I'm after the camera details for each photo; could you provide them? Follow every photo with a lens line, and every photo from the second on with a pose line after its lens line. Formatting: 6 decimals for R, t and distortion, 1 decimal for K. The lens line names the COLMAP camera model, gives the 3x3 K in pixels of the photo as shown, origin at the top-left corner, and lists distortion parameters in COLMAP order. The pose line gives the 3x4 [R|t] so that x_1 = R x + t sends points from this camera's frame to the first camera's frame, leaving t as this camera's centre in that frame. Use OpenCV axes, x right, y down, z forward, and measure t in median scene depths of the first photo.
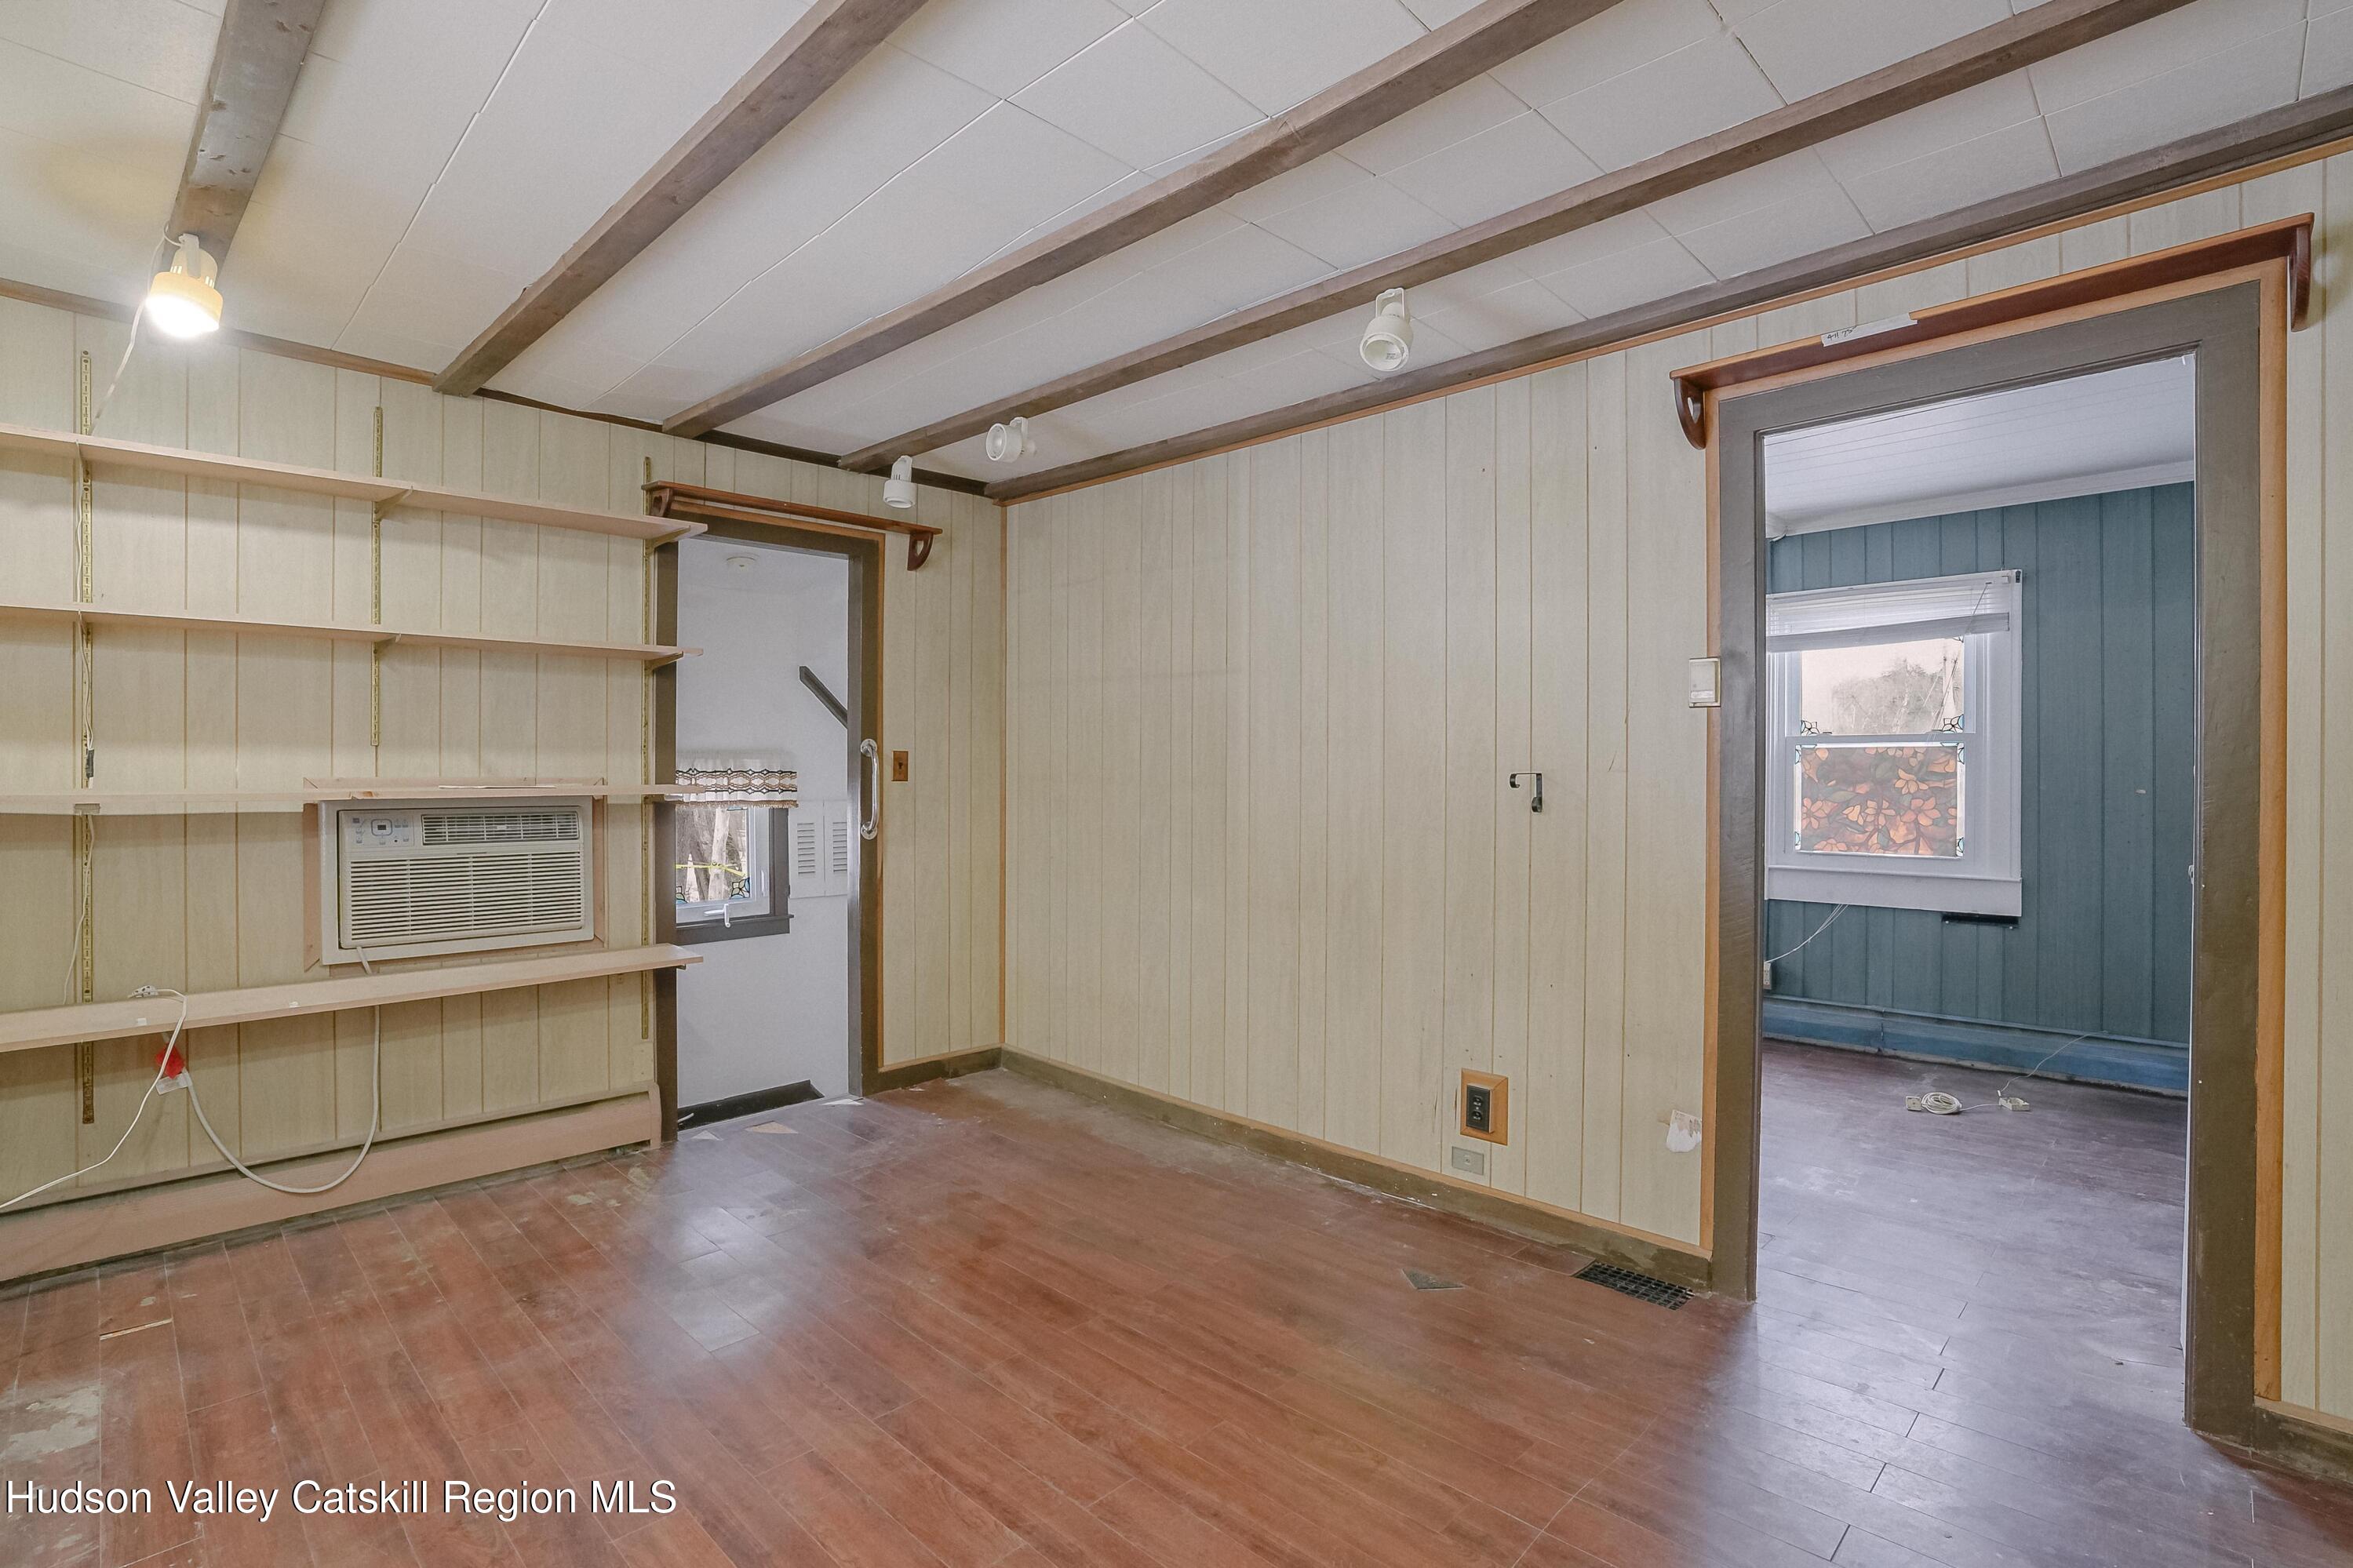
lens RADIAL K [[1101.9, 0, 1184.6], [0, 1101.9, 790.8], [0, 0, 1]] dist [-0.017104, 0.002268]
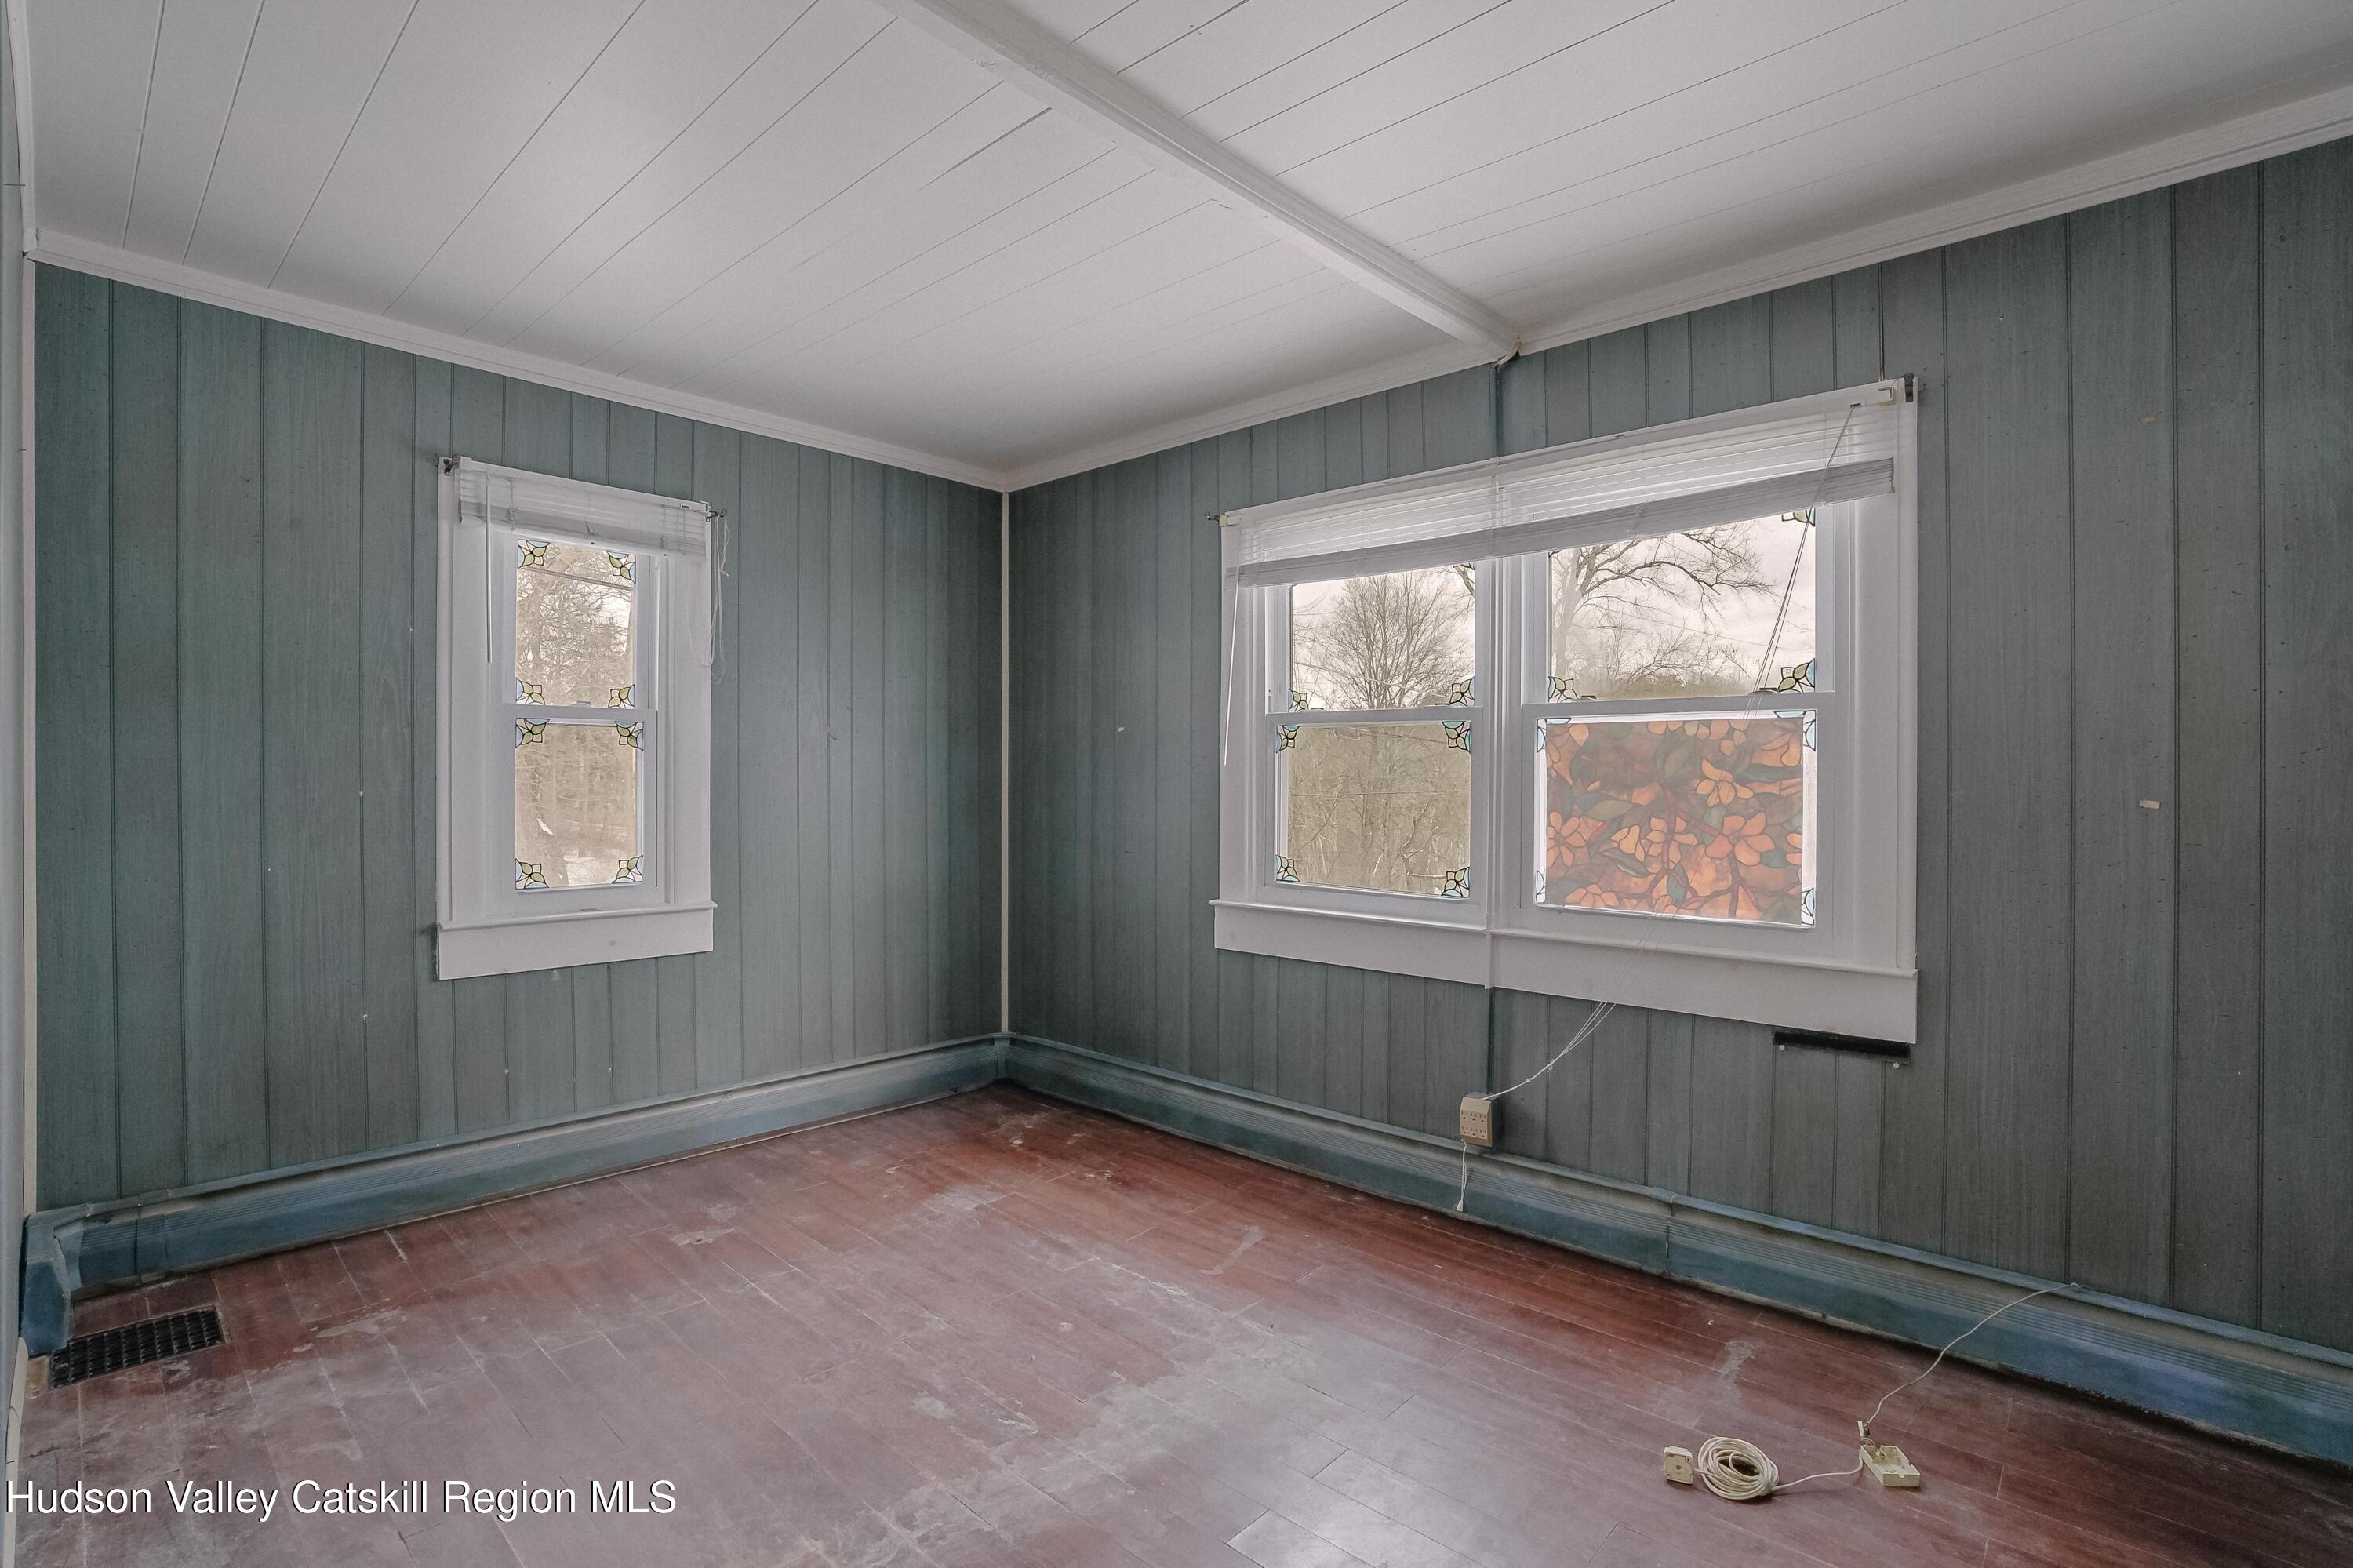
lens RADIAL K [[1102.1, 0, 1165.3], [0, 1102.1, 791.3], [0, 0, 1]] dist [-0.017104, 0.002268]
pose [[0.999526, 0.007808, 0.029796, 0.374868], [-0.007592, 0.999944, -0.007345, 0.001571], [-0.029852, 0.007115, 0.999529, 0.467213]]
